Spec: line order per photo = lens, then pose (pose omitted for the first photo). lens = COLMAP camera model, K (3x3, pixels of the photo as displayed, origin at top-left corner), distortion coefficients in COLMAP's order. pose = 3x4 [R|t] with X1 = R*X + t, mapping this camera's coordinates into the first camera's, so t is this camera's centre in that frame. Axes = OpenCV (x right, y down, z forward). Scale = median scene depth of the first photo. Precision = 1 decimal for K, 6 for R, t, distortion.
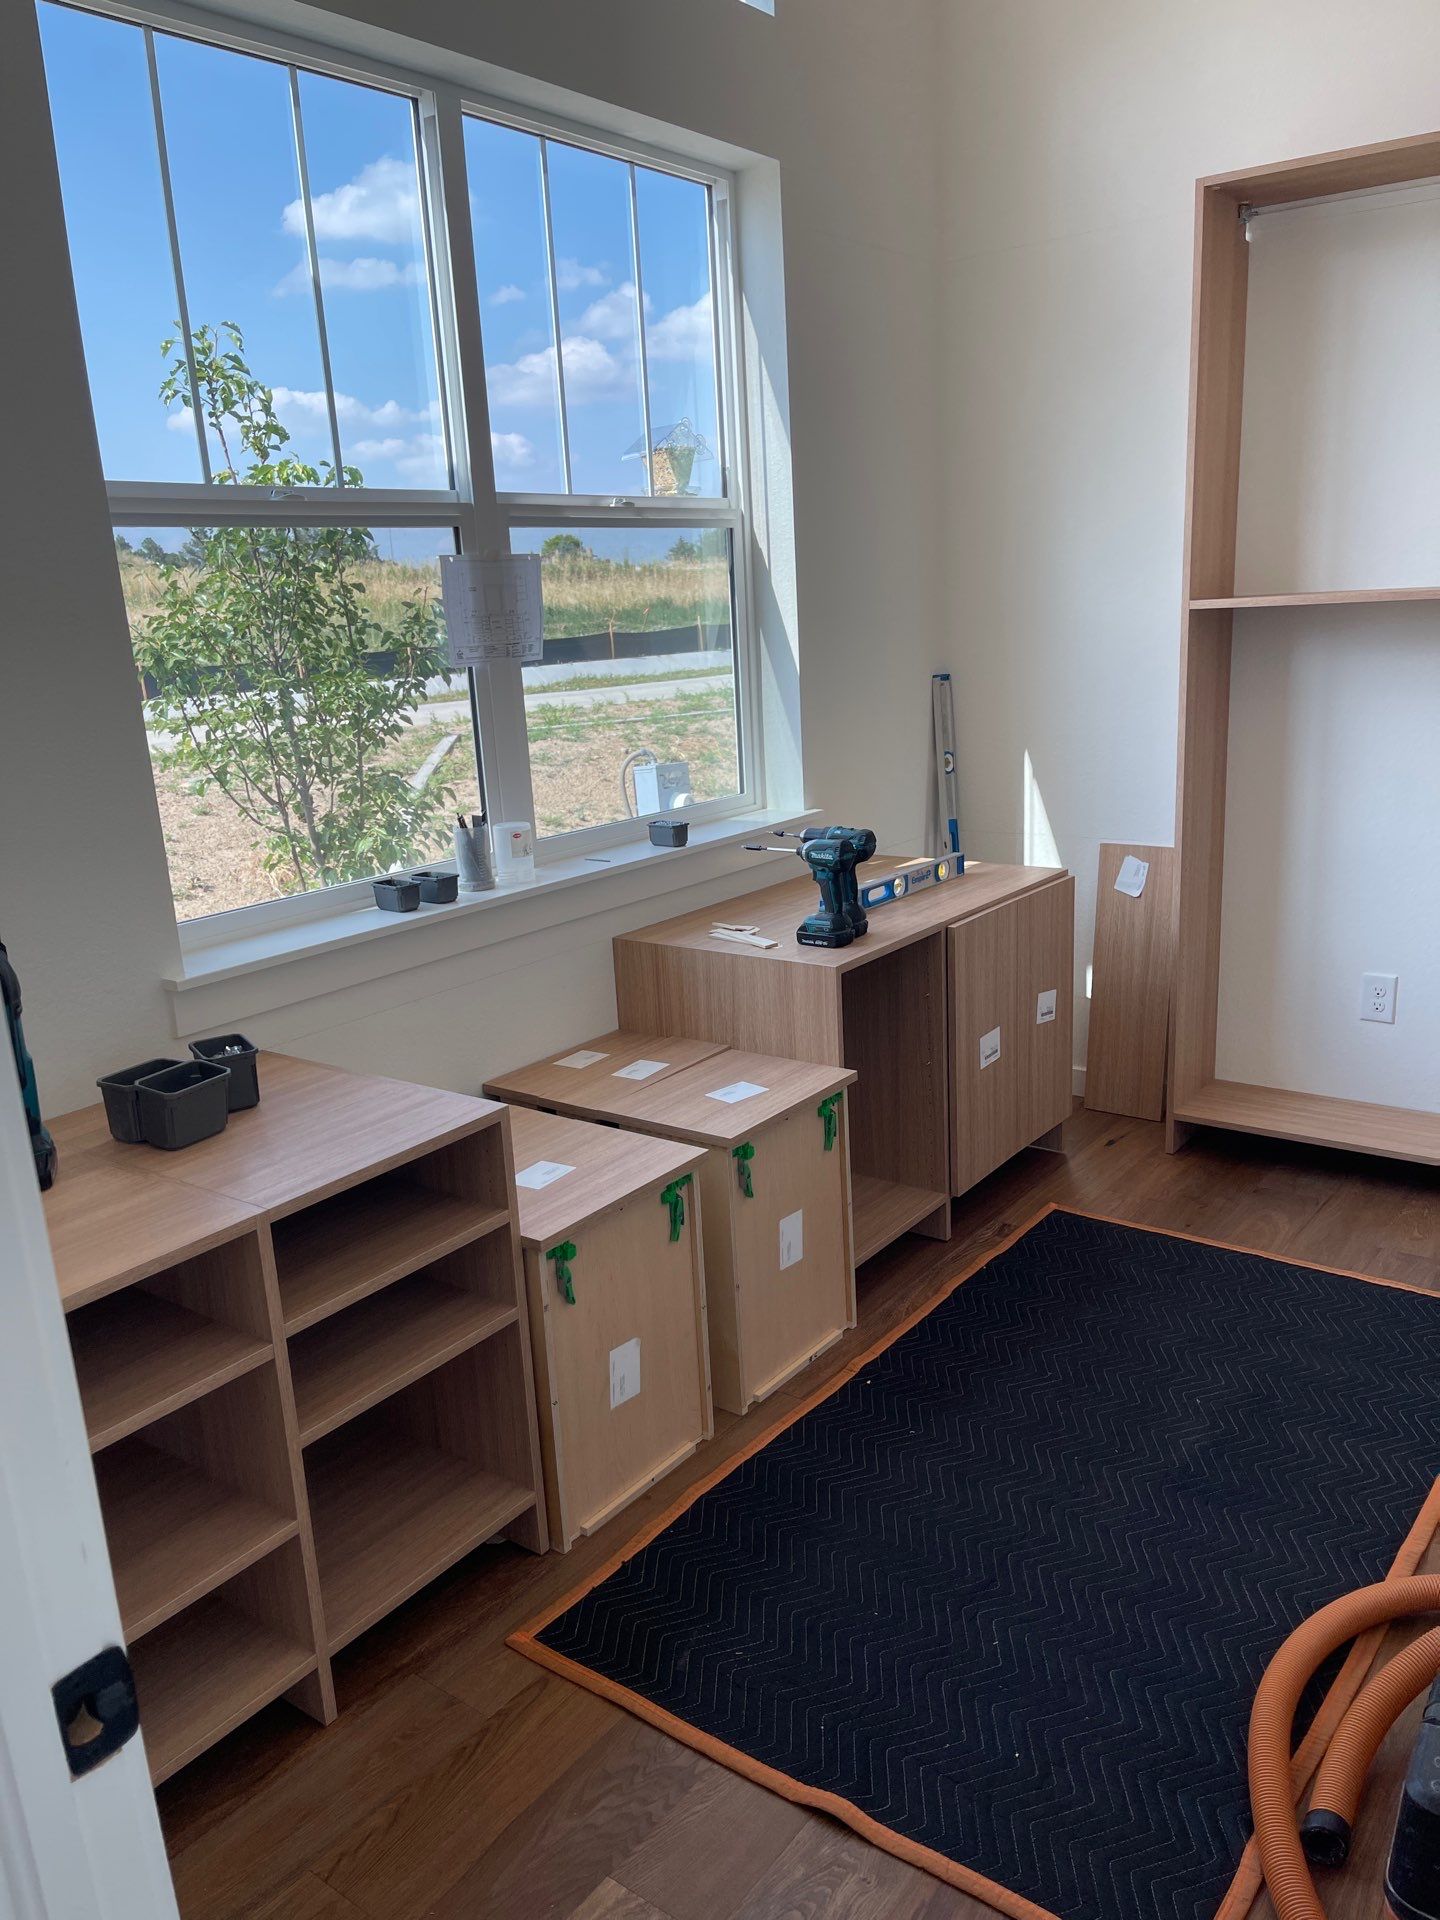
lens RADIAL K [[1458.5, 0, 719.3], [0, 1458.5, 979.4], [0, 0, 1]] dist [0.061878, -0.078440]
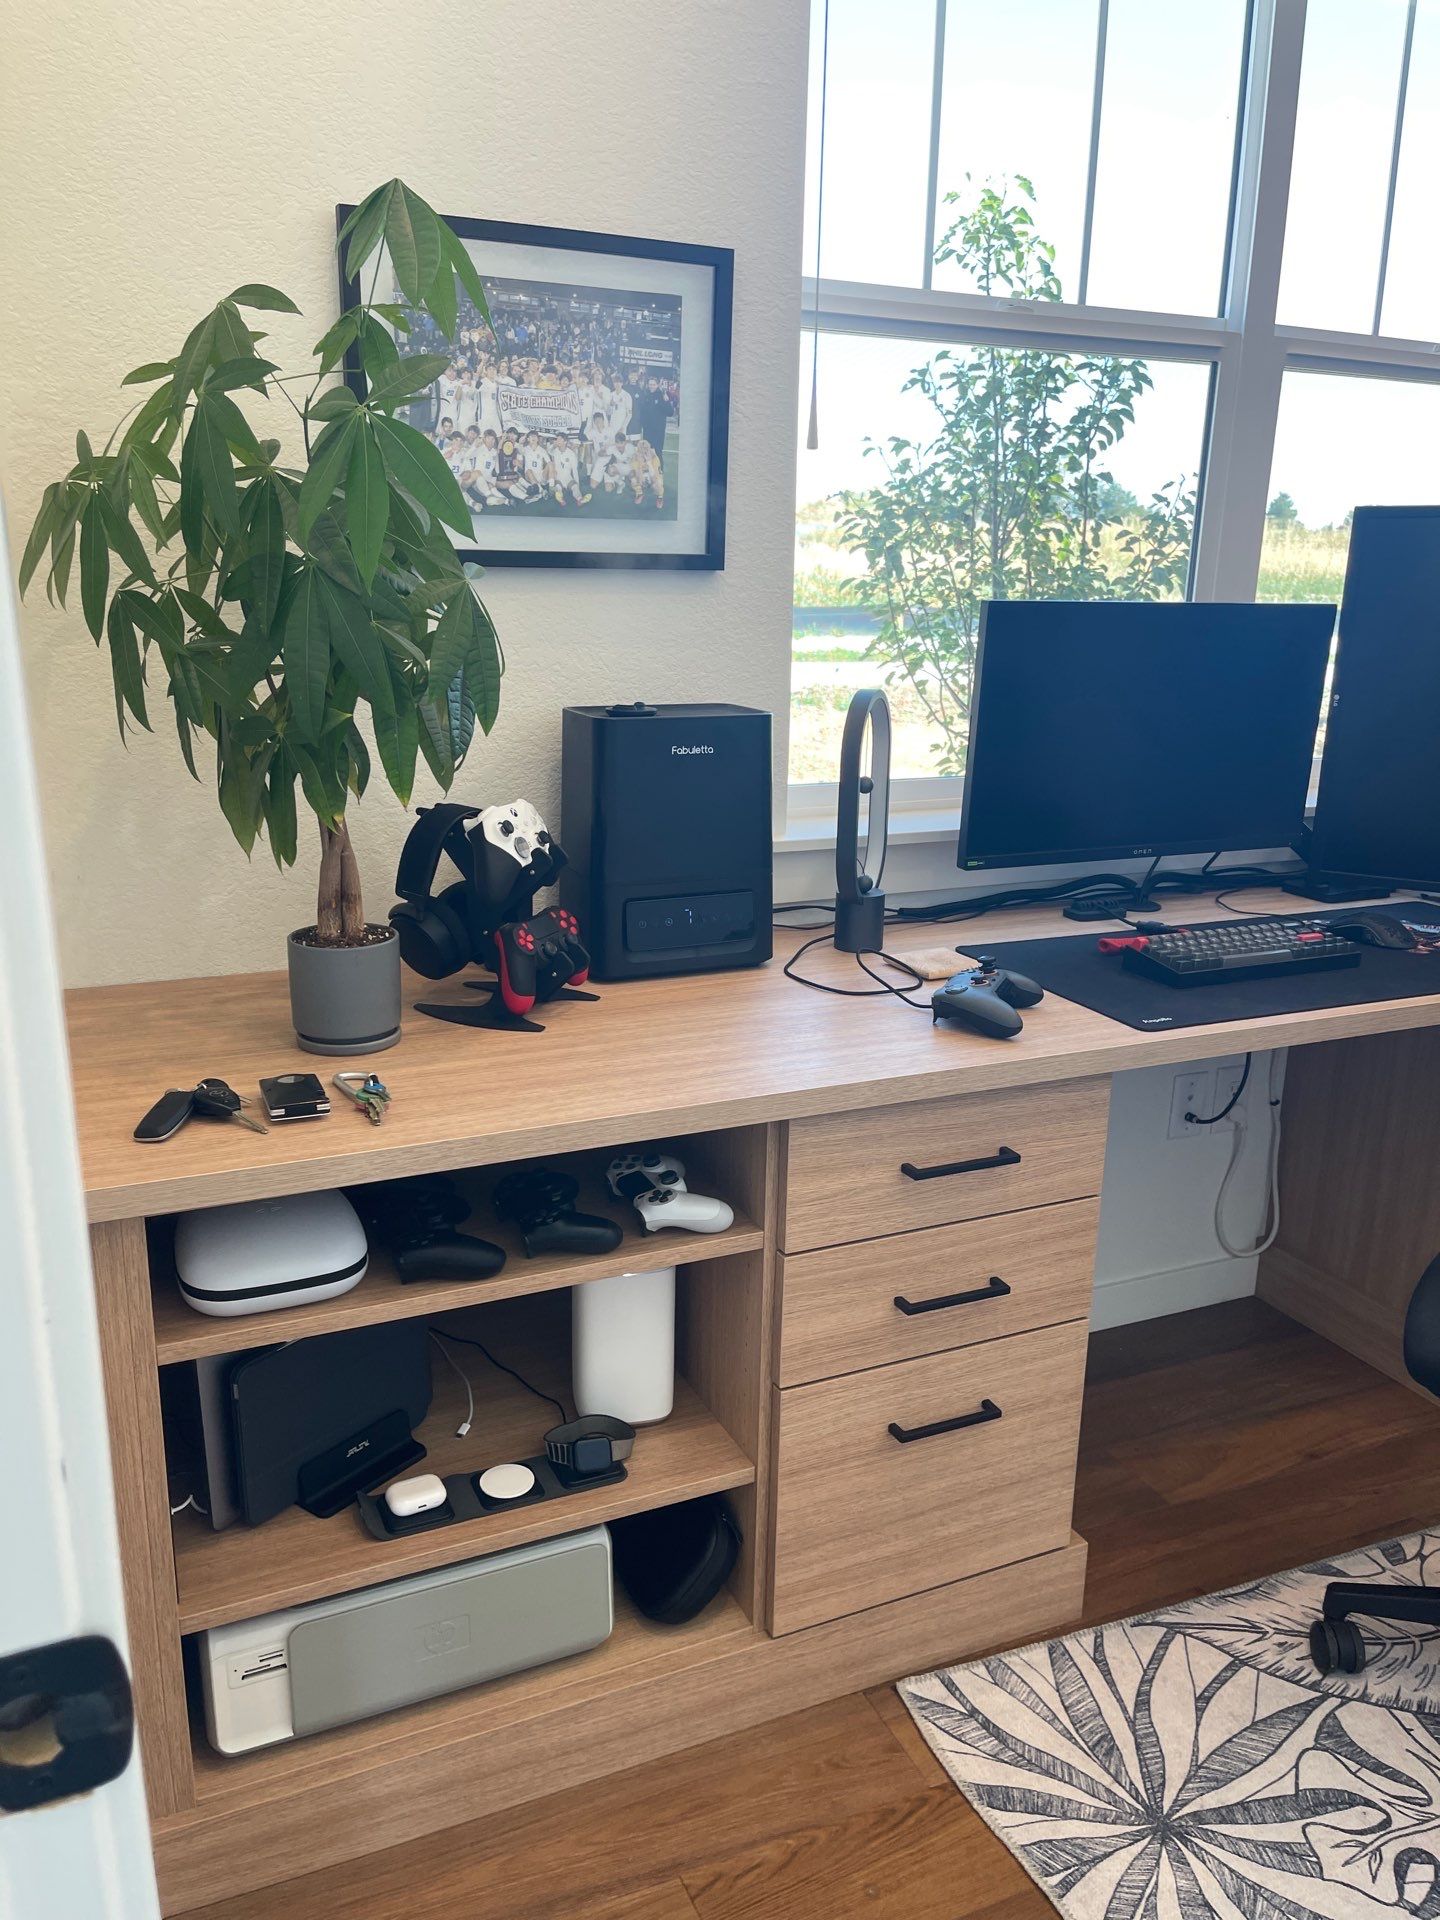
lens RADIAL K [[1458.5, 0, 712.5], [0, 1458.5, 974.4], [0, 0, 1]] dist [0.061878, -0.078440]
pose [[0.873798, 0.195623, -0.445206, 0.007495], [-0.186793, 0.980304, 0.064128, 0.023799], [0.448982, 0.027126, 0.893129, 0.138818]]
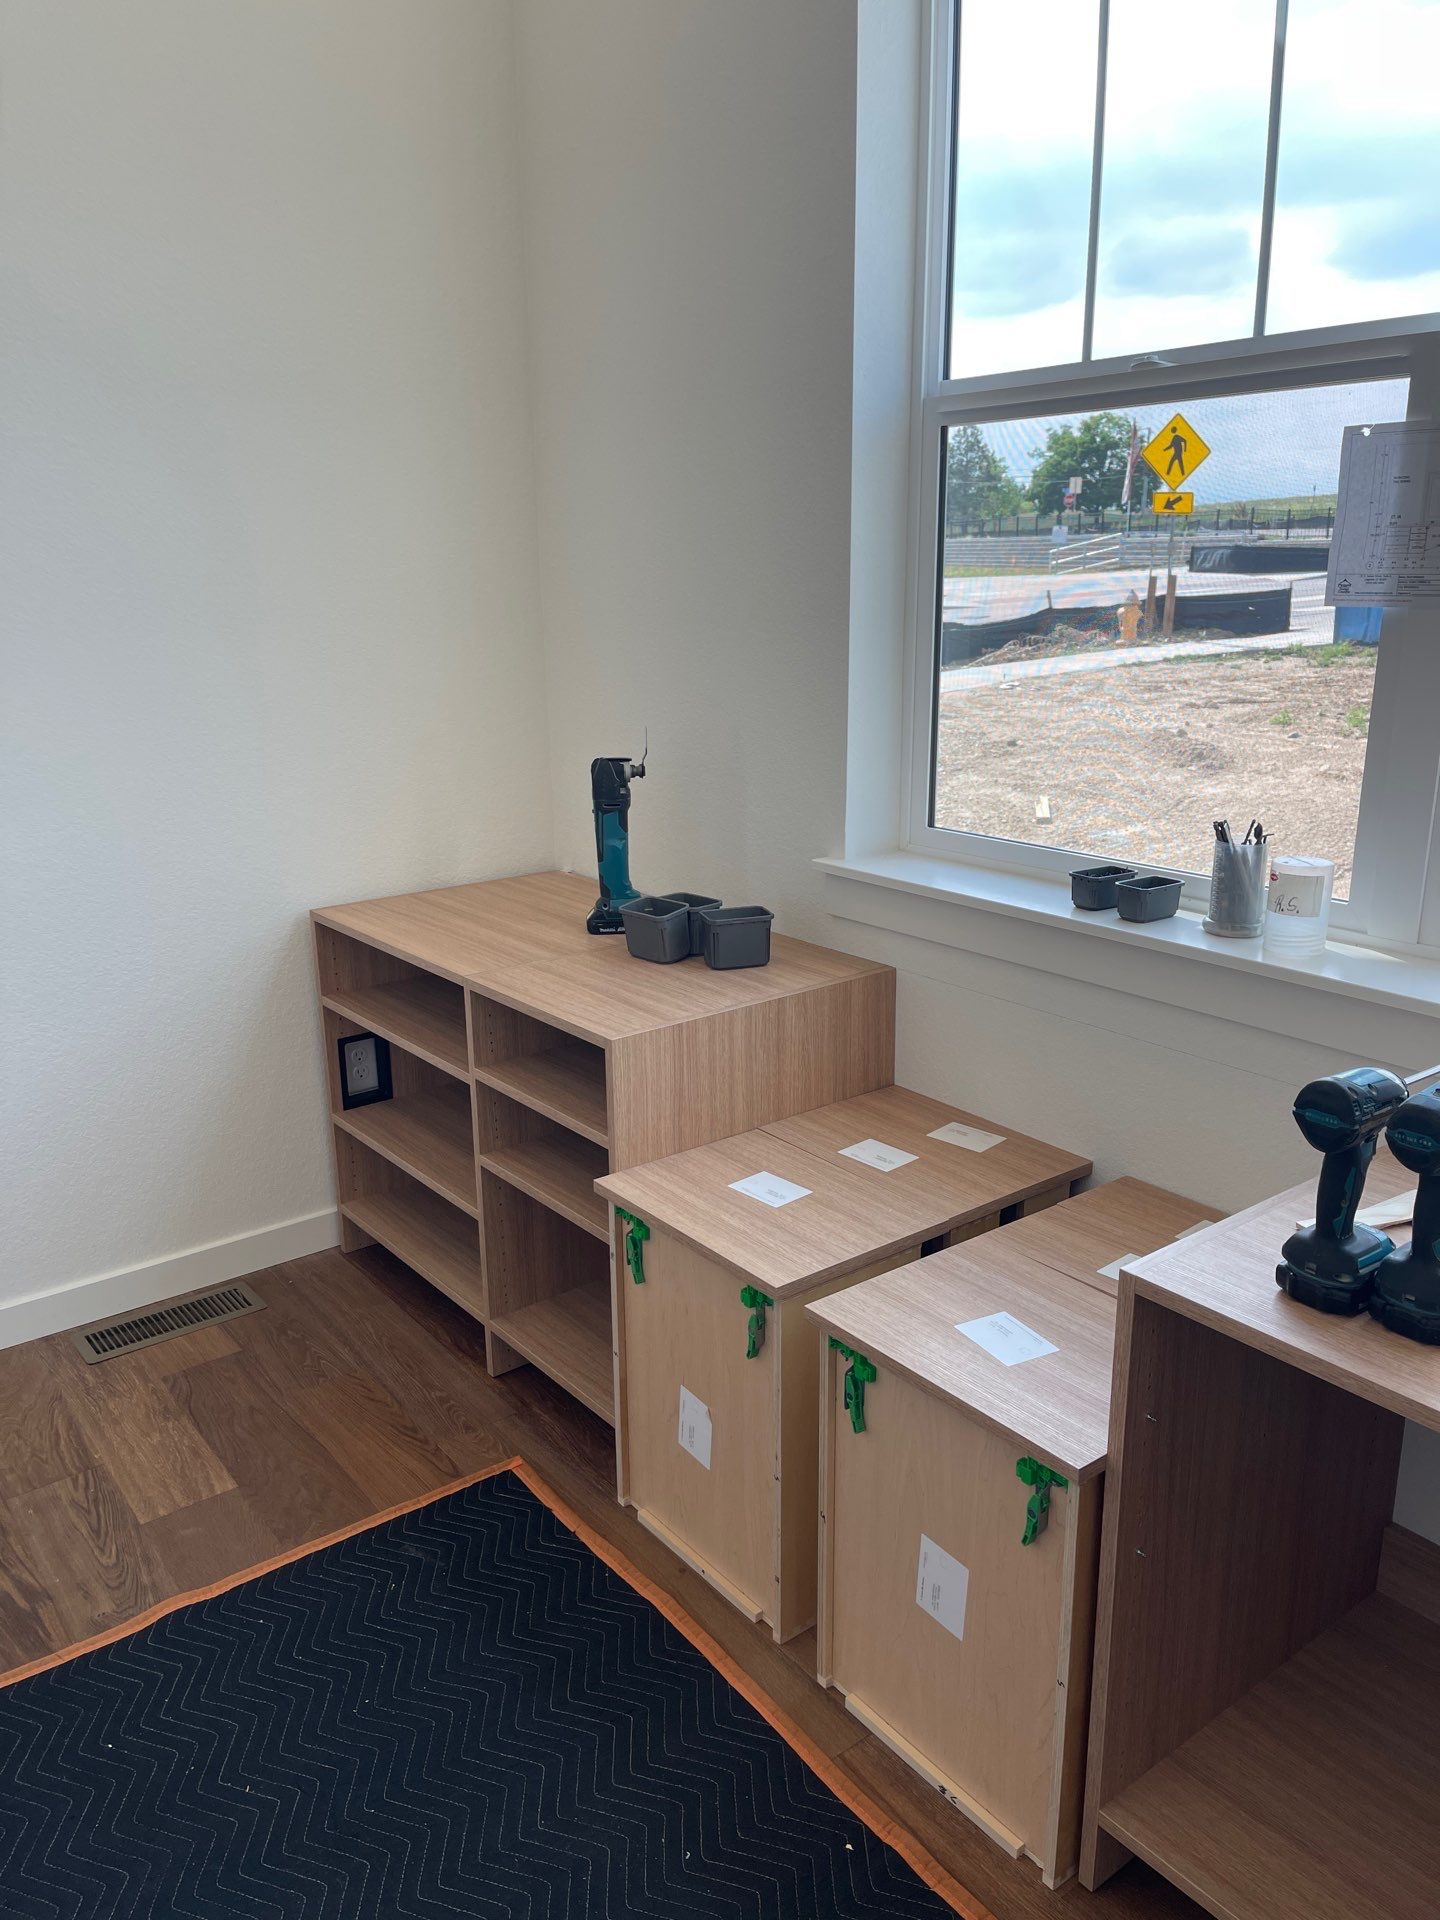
lens RADIAL K [[1458.5, 0, 723.5], [0, 1458.5, 984.7], [0, 0, 1]] dist [0.061878, -0.078440]
pose [[-0.266561, 0.331783, -0.904912, 0.493816], [-0.218857, 0.893521, 0.392075, -0.242765], [0.938641, 0.302558, -0.165565, 0.848715]]
